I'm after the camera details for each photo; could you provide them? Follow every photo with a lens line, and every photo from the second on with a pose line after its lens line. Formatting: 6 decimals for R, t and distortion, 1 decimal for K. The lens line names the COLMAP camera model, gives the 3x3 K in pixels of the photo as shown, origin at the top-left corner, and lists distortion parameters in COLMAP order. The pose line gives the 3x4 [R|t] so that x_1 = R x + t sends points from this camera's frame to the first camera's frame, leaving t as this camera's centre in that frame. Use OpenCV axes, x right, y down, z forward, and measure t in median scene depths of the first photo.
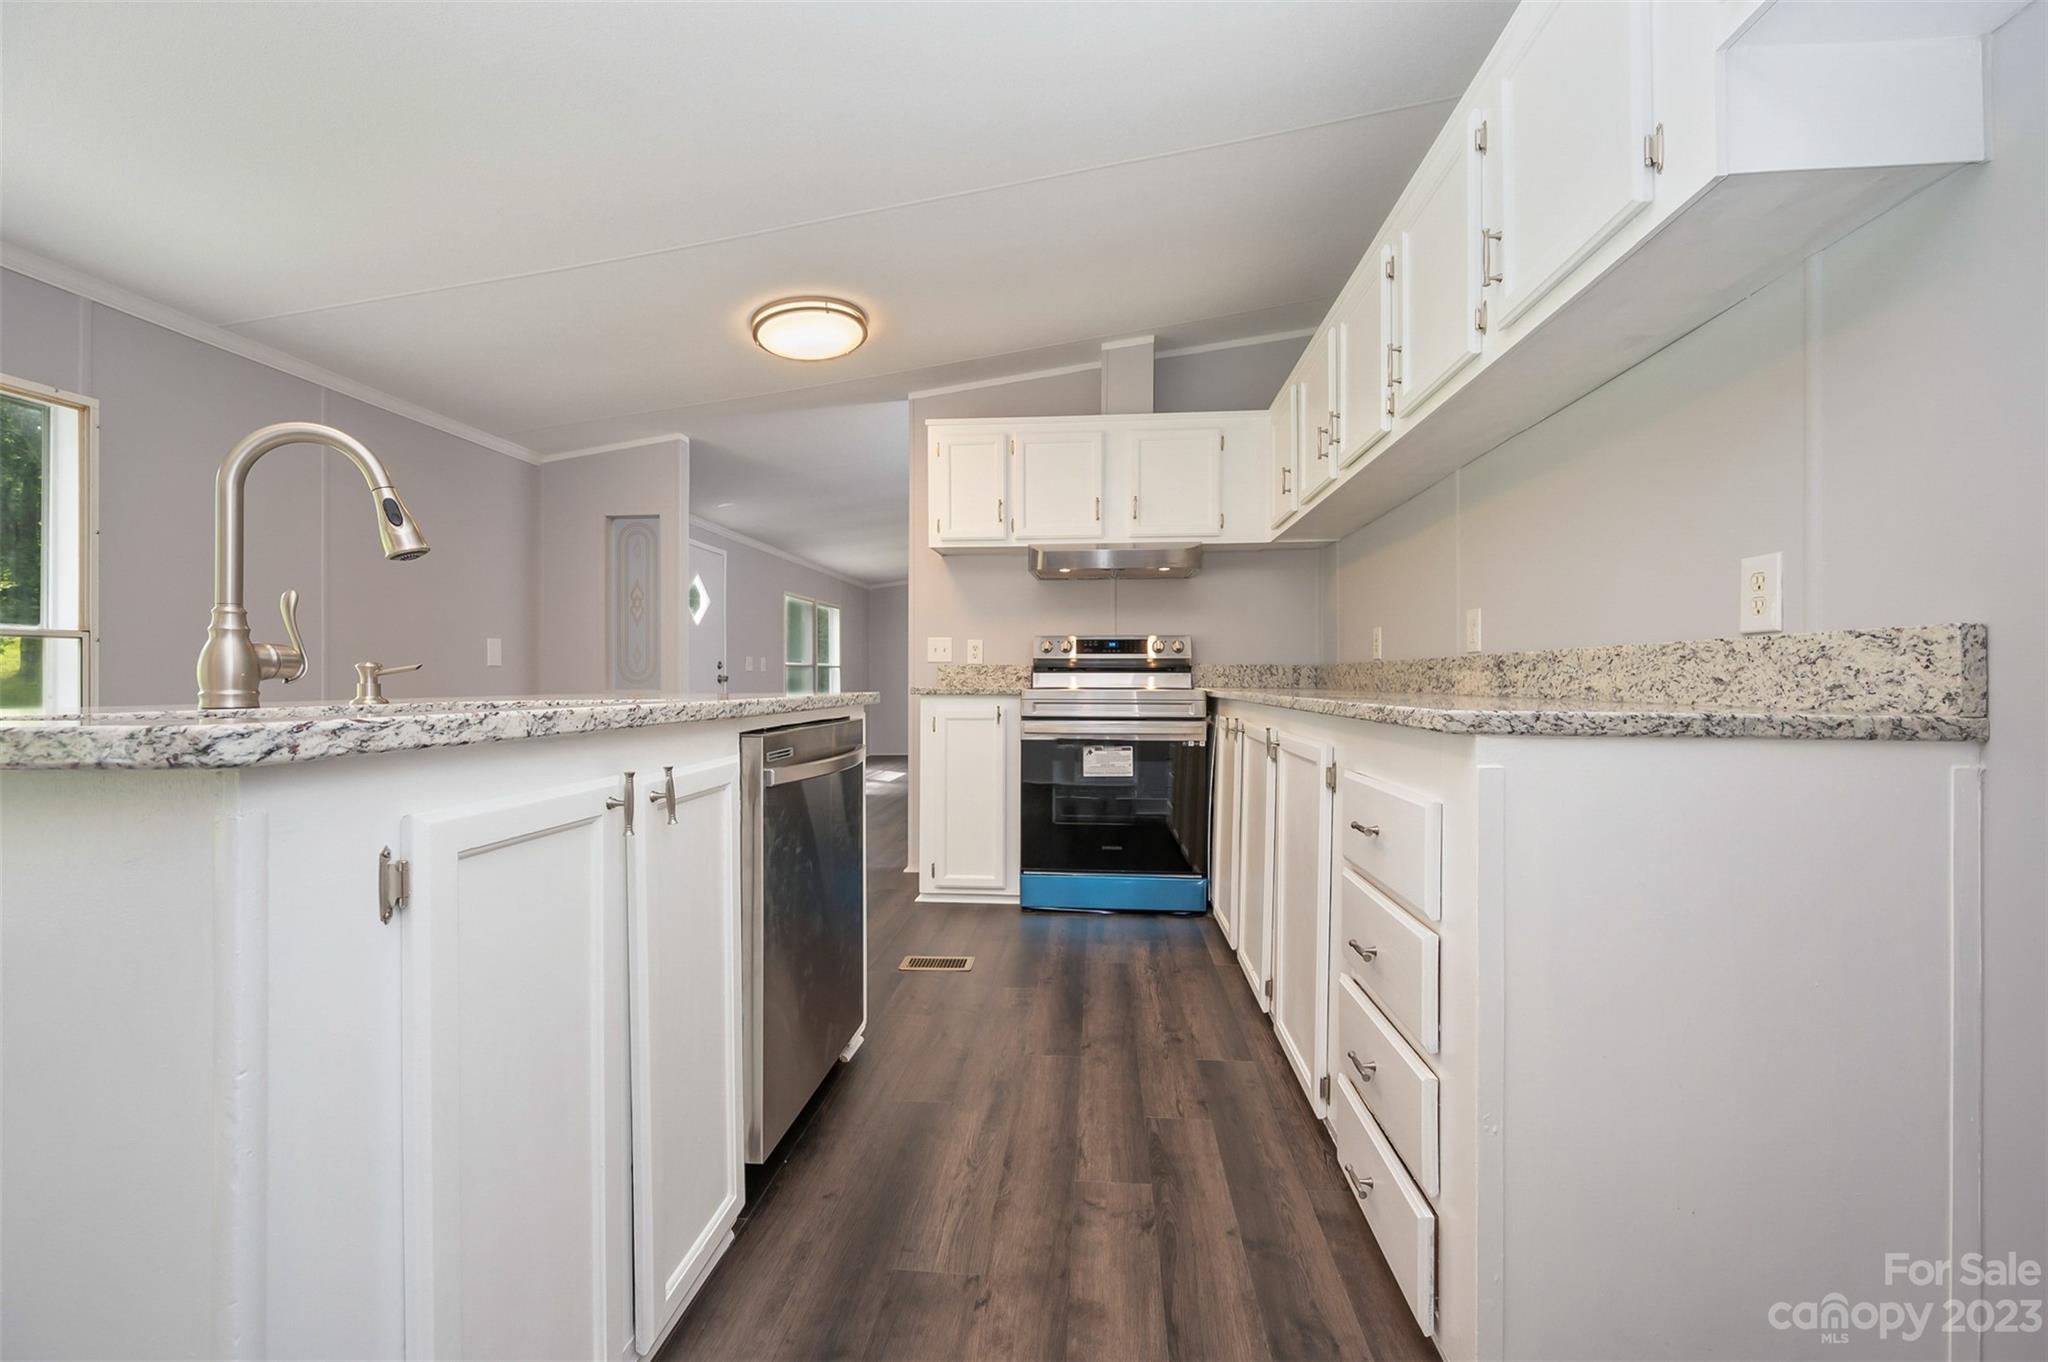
lens RADIAL K [[814.9, 0, 1037.3], [0, 814.9, 686.4], [0, 0, 1]] dist [-0.001054, -0.000034]
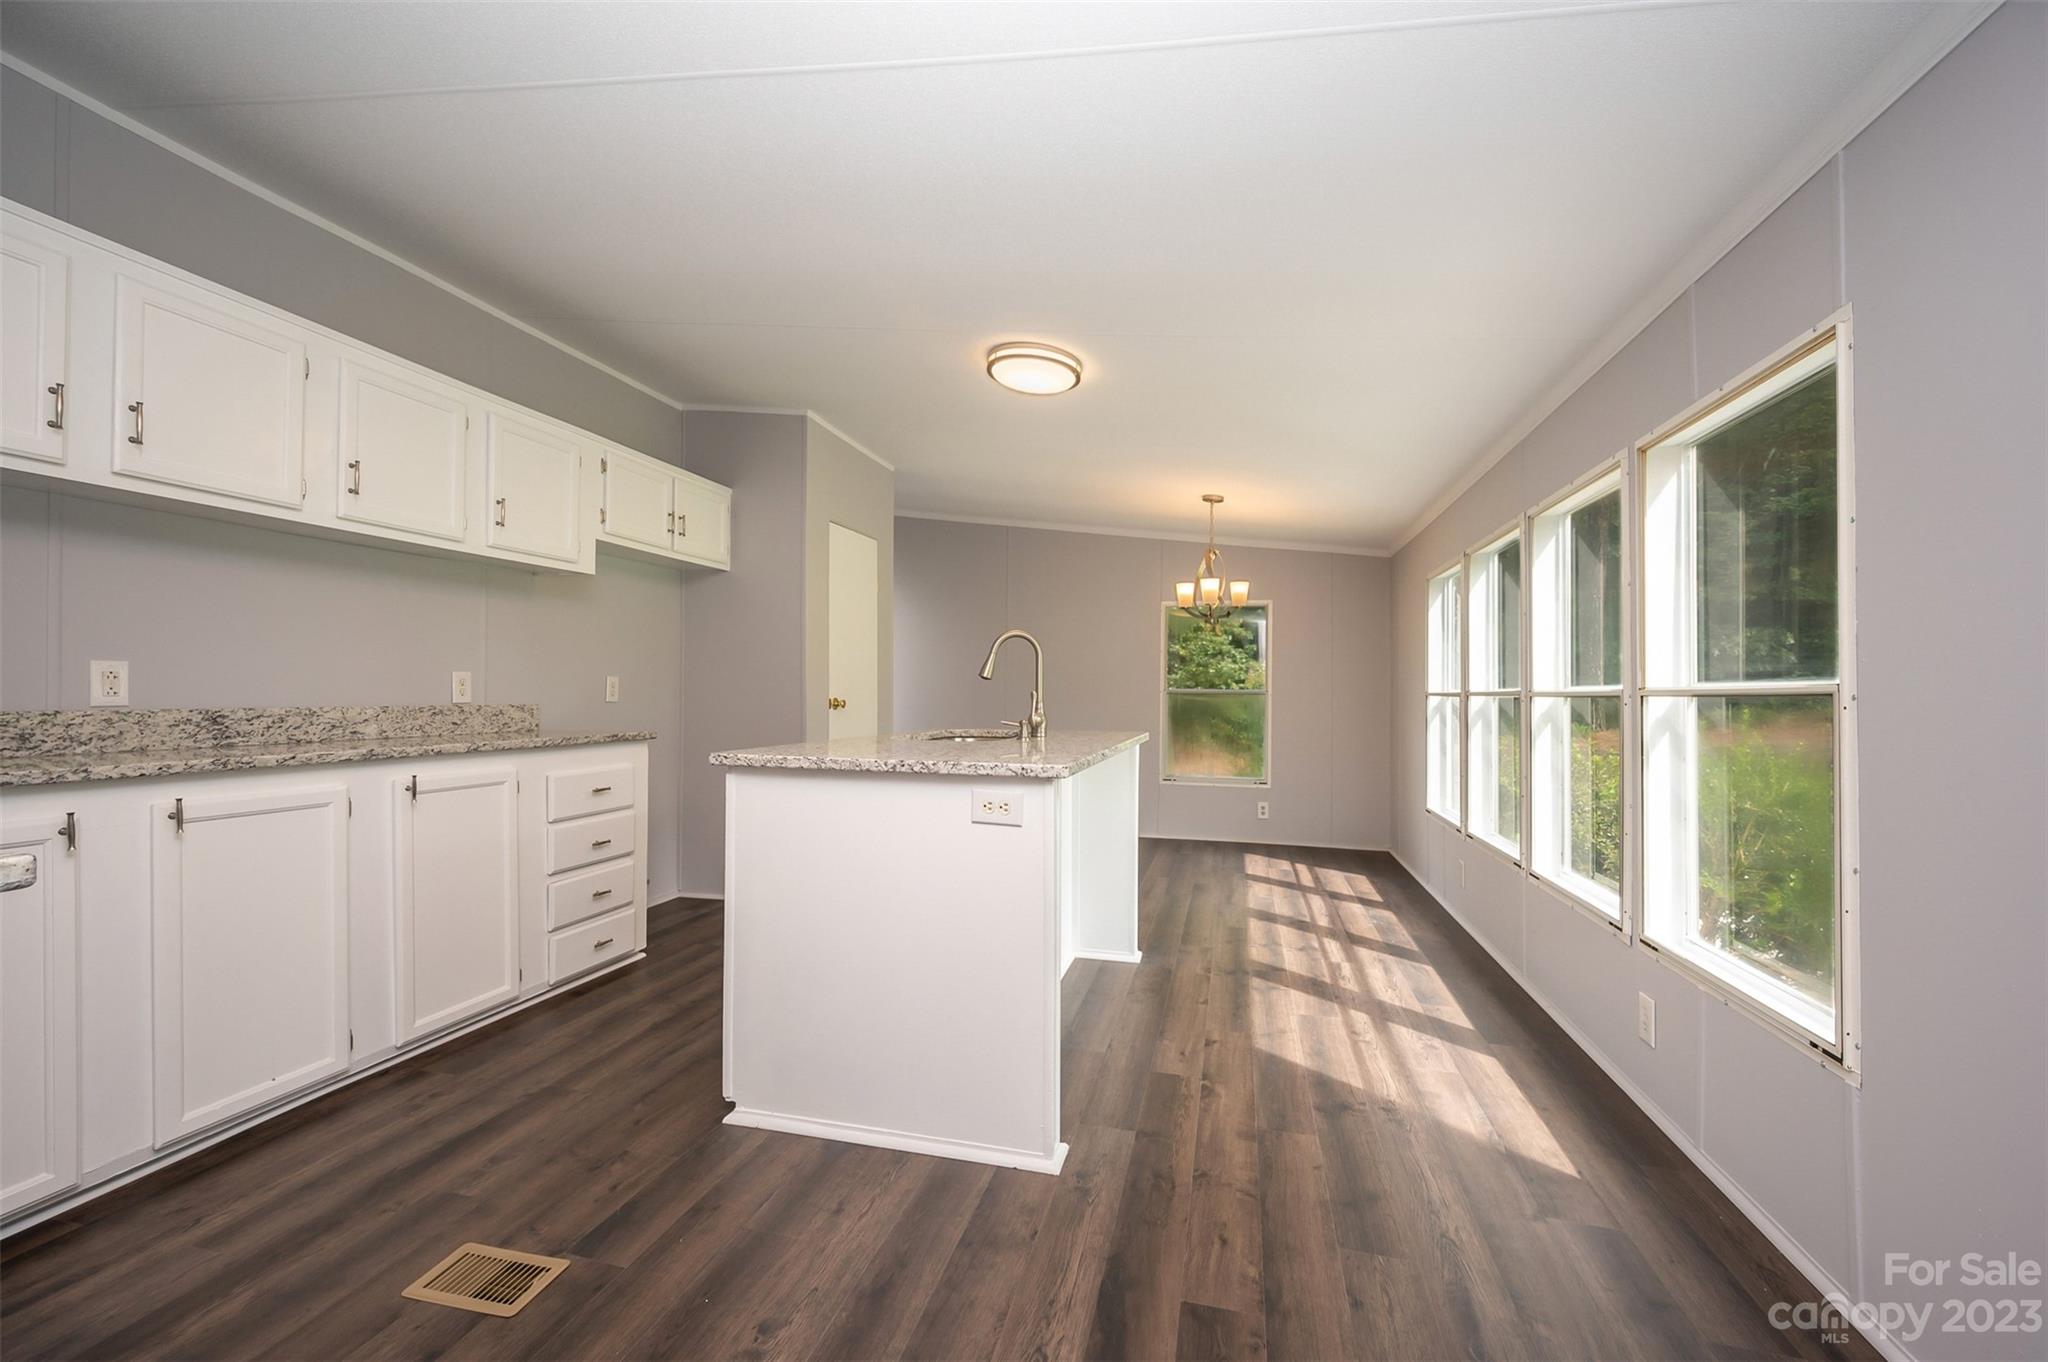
lens RADIAL K [[814.9, 0, 1031.3], [0, 814.9, 683.6], [0, 0, 1]] dist [-0.001054, -0.000034]
pose [[-0.985514, -0.001074, 0.169593, -0.777155], [-0.001721, 0.999992, -0.003669, -0.076585], [-0.169587, -0.003908, -0.985507, 2.004825]]
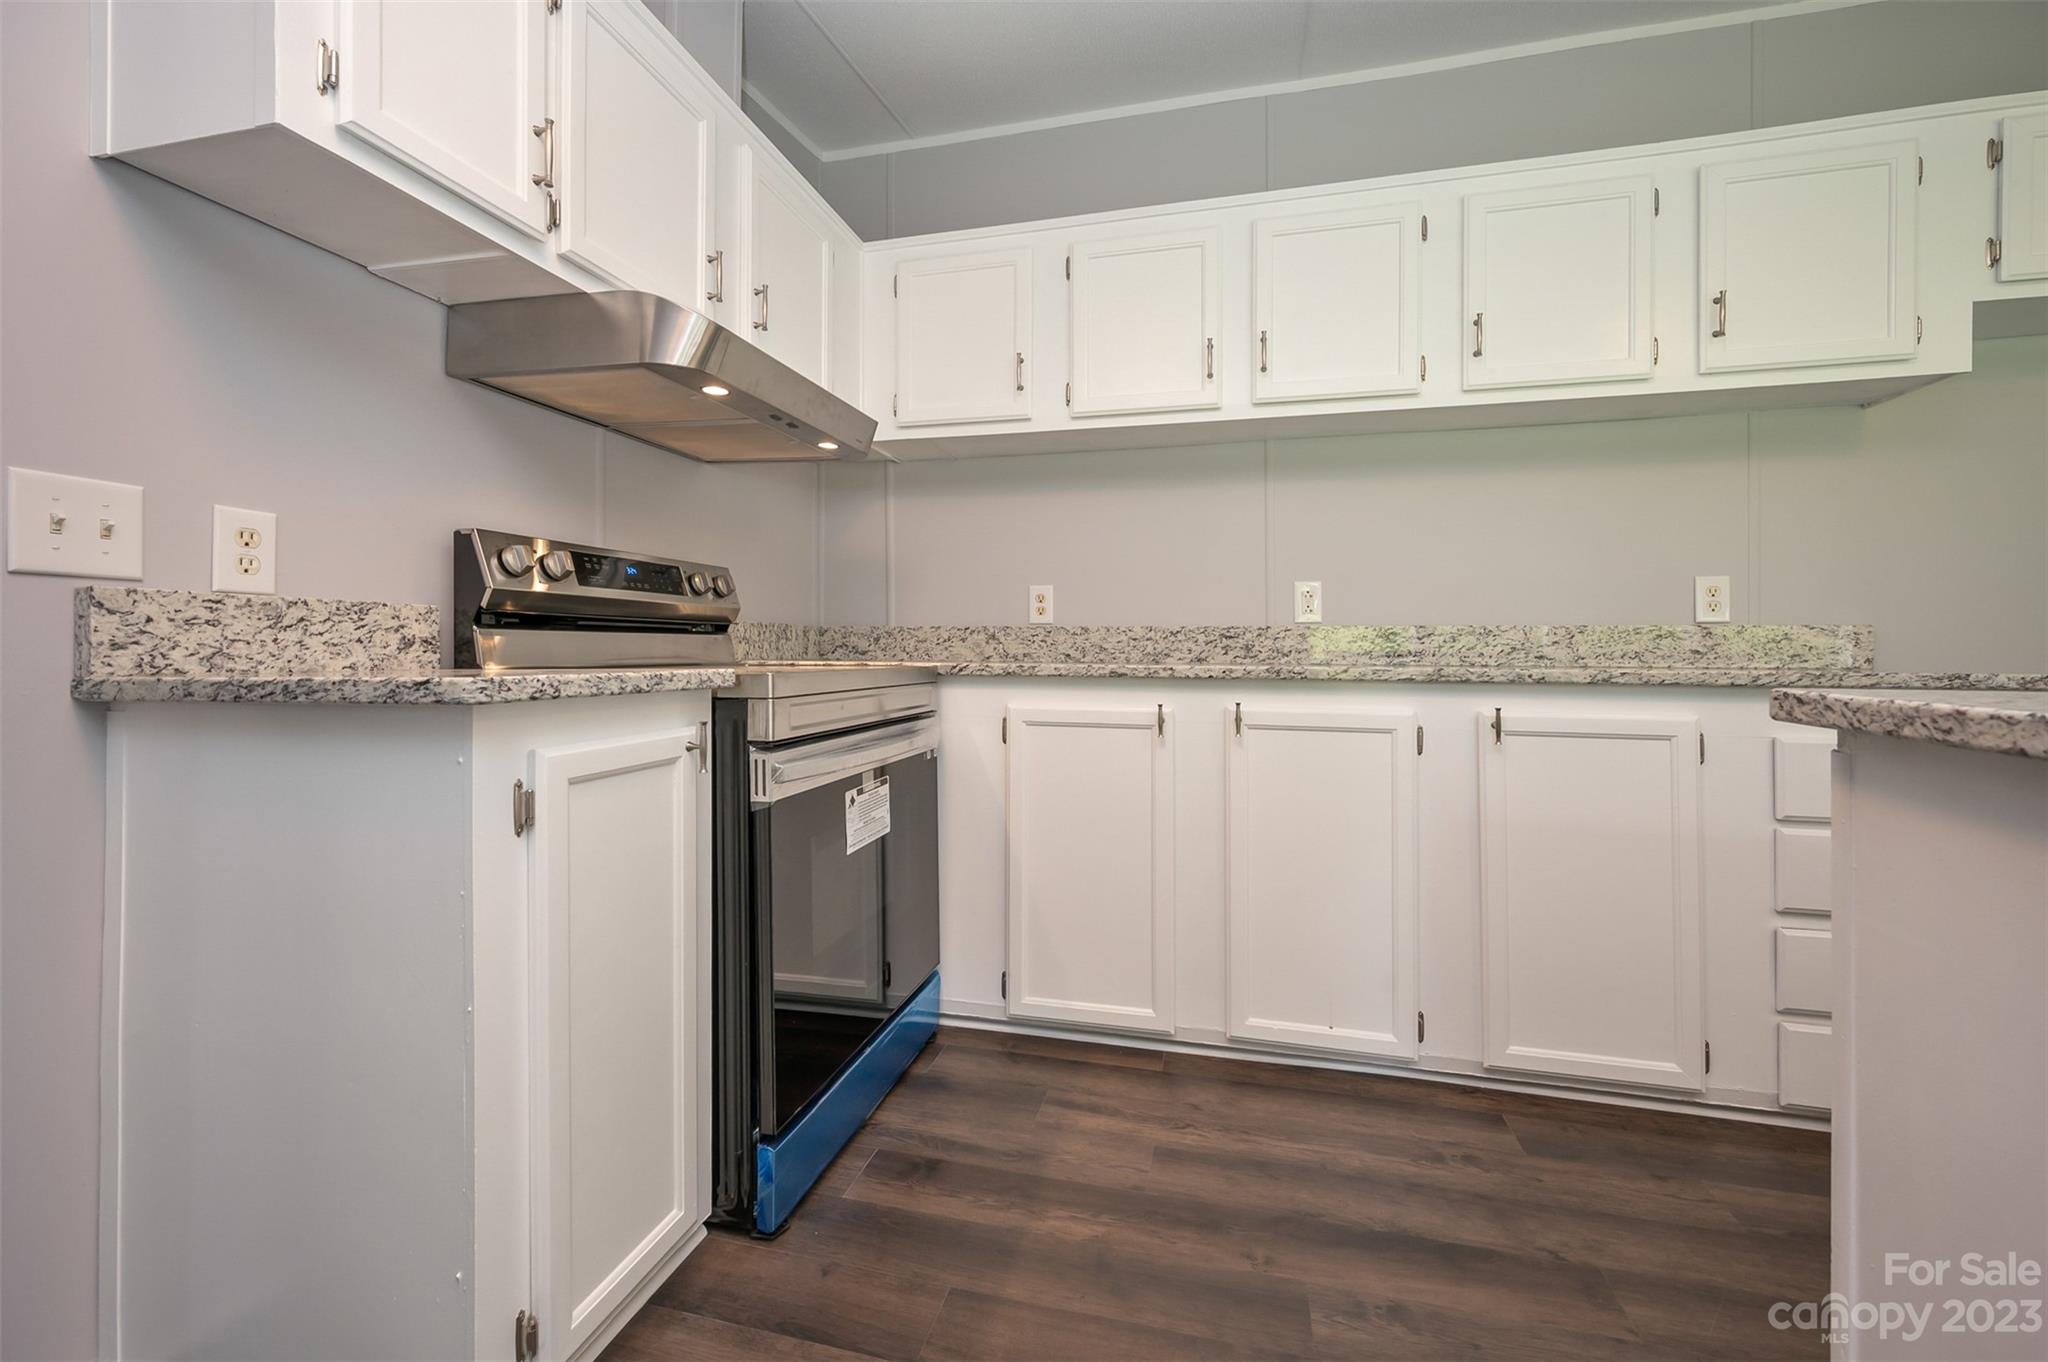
lens RADIAL K [[814.9, 0, 1026.1], [0, 814.9, 647.5], [0, 0, 1]] dist [-0.001054, -0.000034]
pose [[0.171146, 0.000590, 0.985246, -0.637192], [0.003845, 0.999992, -0.001267, -0.012343], [-0.985238, 0.004005, 0.171142, 1.349364]]
